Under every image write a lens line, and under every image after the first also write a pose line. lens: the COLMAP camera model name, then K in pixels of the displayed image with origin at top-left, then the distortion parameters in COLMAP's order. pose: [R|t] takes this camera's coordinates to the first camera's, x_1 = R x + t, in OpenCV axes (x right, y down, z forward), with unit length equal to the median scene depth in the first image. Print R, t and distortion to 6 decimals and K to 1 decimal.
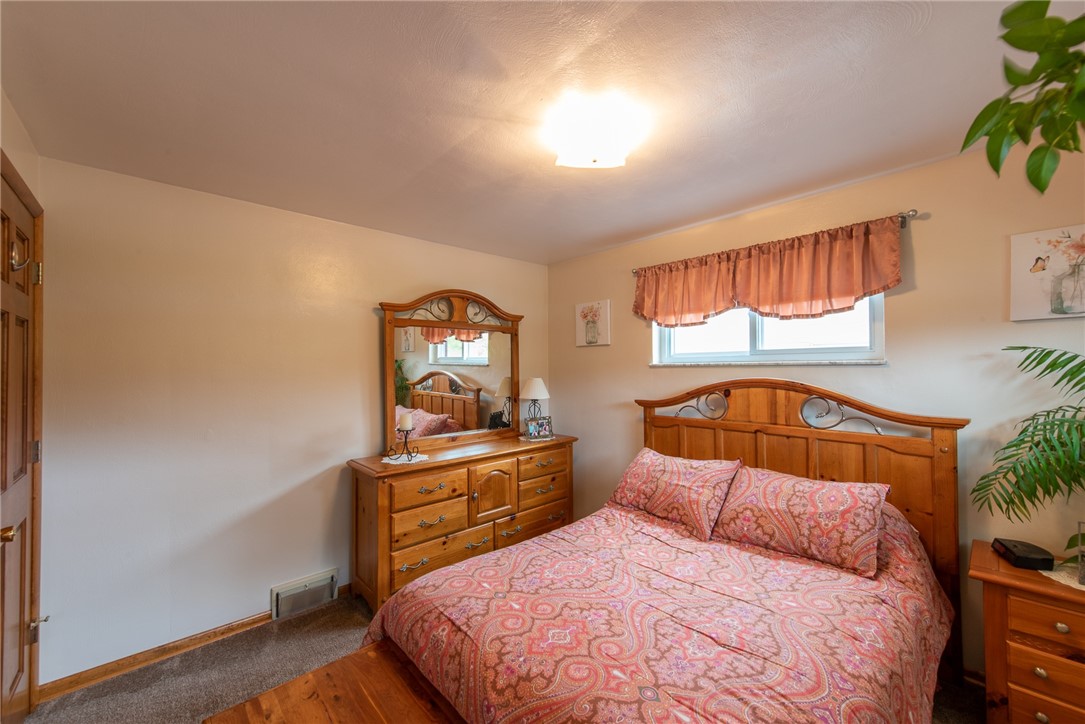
lens RADIAL K [[422.4, 0, 545.1], [0, 422.4, 366.4], [0, 0, 1]] dist [0.011182, -0.000974]
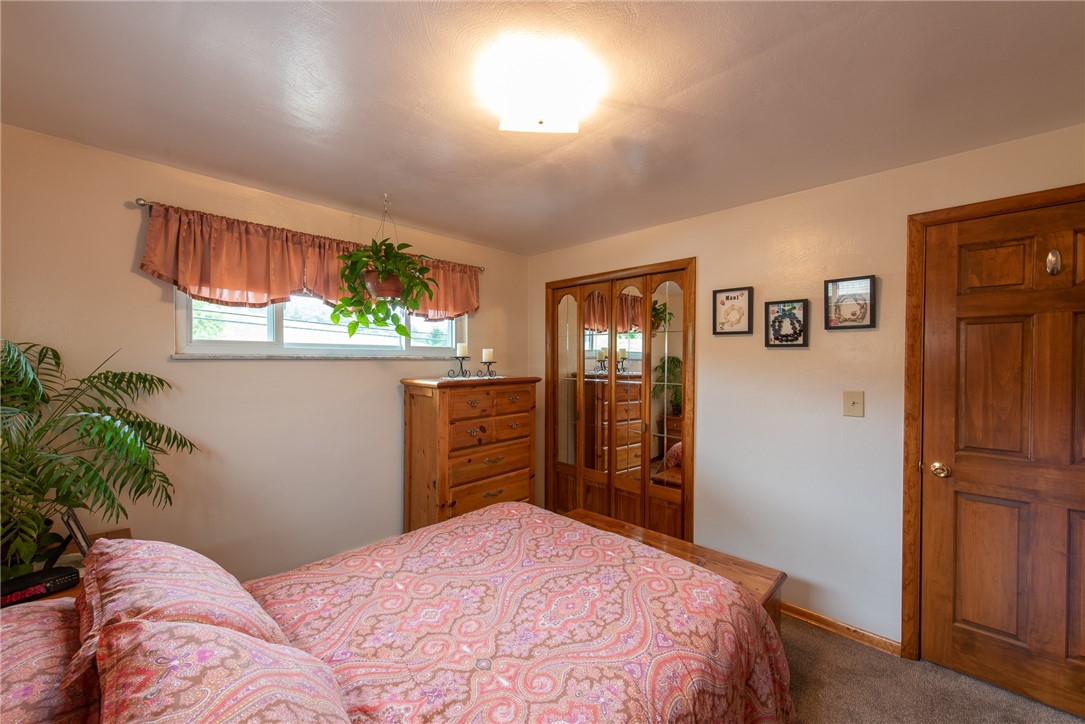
lens RADIAL K [[422.4, 0, 545.0], [0, 422.4, 368.0], [0, 0, 1]] dist [0.011182, -0.000974]
pose [[-0.998296, 0.005468, -0.058093, 0.115032], [0.004497, 0.999848, 0.016825, 0.000292], [0.058176, 0.016535, -0.998169, 1.337458]]
